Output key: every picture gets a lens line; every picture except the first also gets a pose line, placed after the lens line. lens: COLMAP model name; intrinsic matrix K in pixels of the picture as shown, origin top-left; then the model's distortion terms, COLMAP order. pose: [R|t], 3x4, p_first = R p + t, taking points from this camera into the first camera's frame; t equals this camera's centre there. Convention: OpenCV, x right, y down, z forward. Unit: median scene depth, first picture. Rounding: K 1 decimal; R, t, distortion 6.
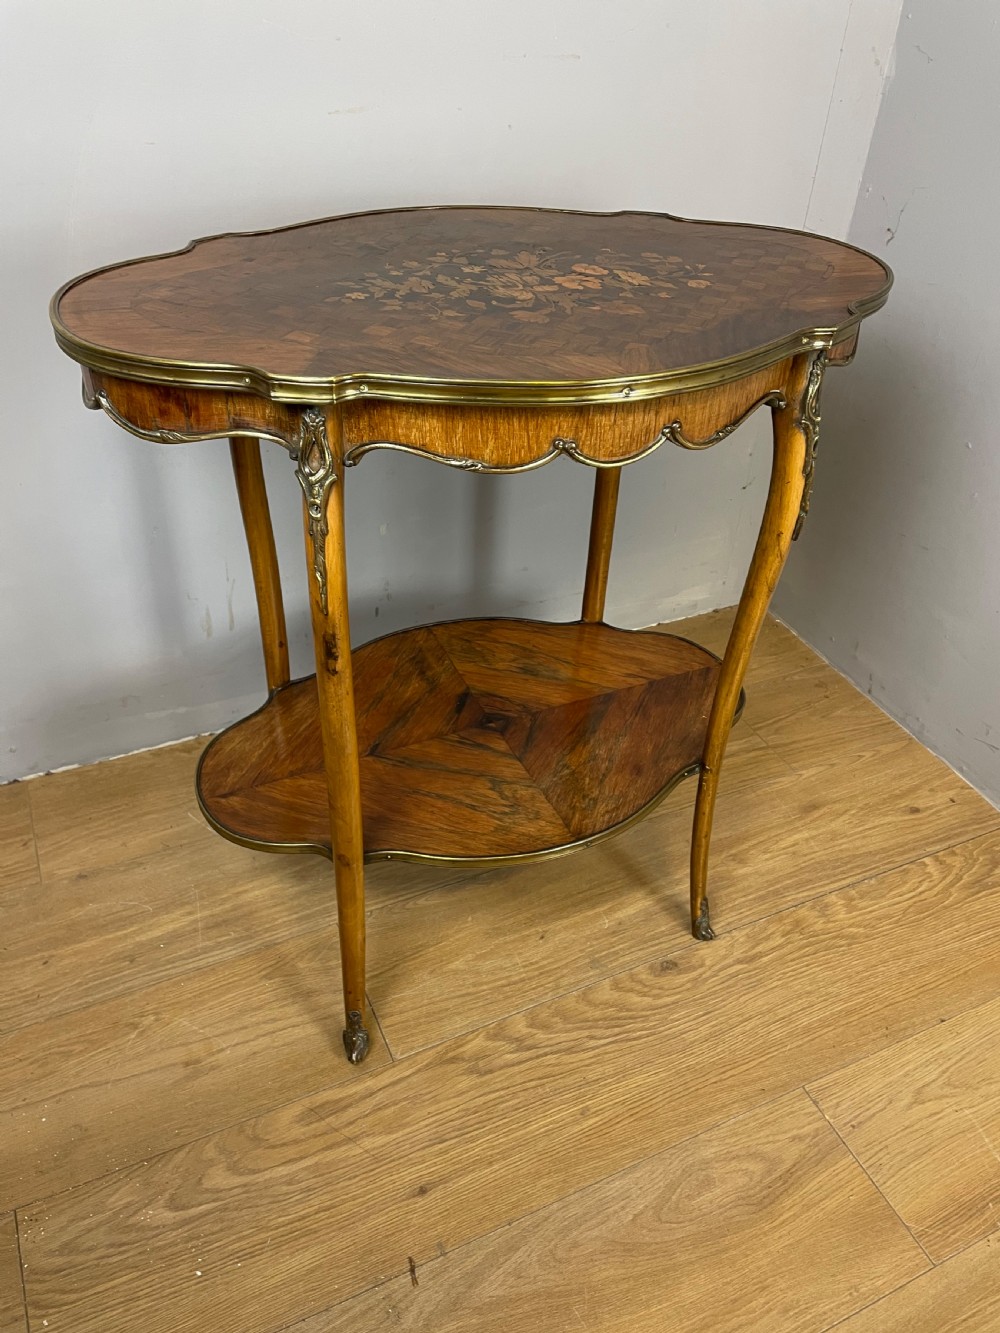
lens RADIAL K [[1004.9, 0, 494.4], [0, 1004.9, 666.5], [0, 0, 1]] dist [0.097204, -0.127239]
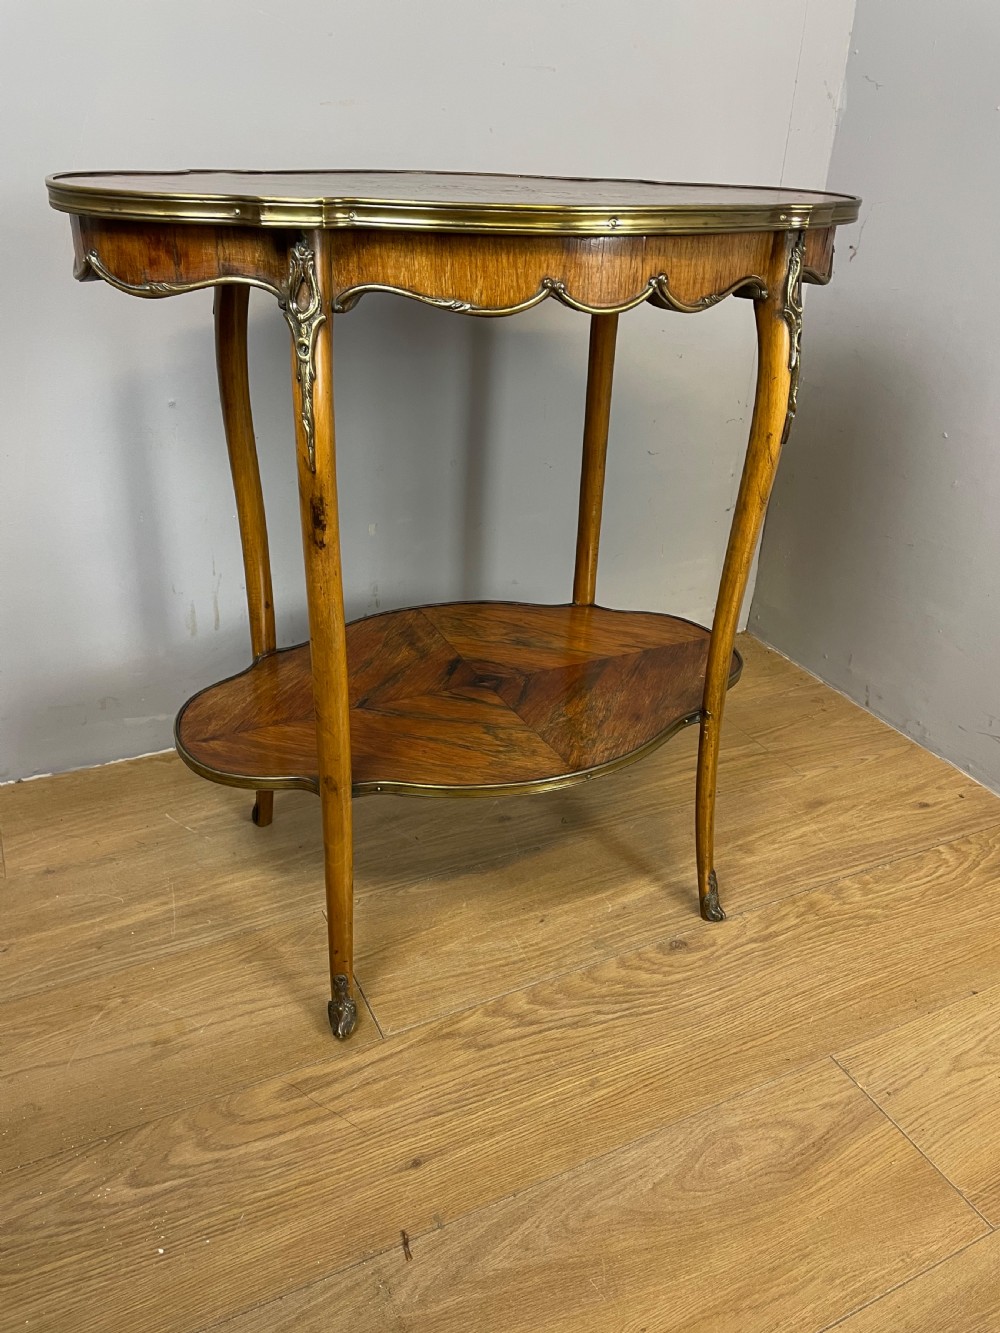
lens RADIAL K [[1005.7, 0, 498.7], [0, 1005.7, 663.3], [0, 0, 1]] dist [0.095441, -0.123838]
pose [[0.999688, -0.017359, 0.017940, -0.006334], [0.020050, 0.986462, -0.162762, 0.213536], [-0.014872, 0.163071, 0.986502, 0.043787]]
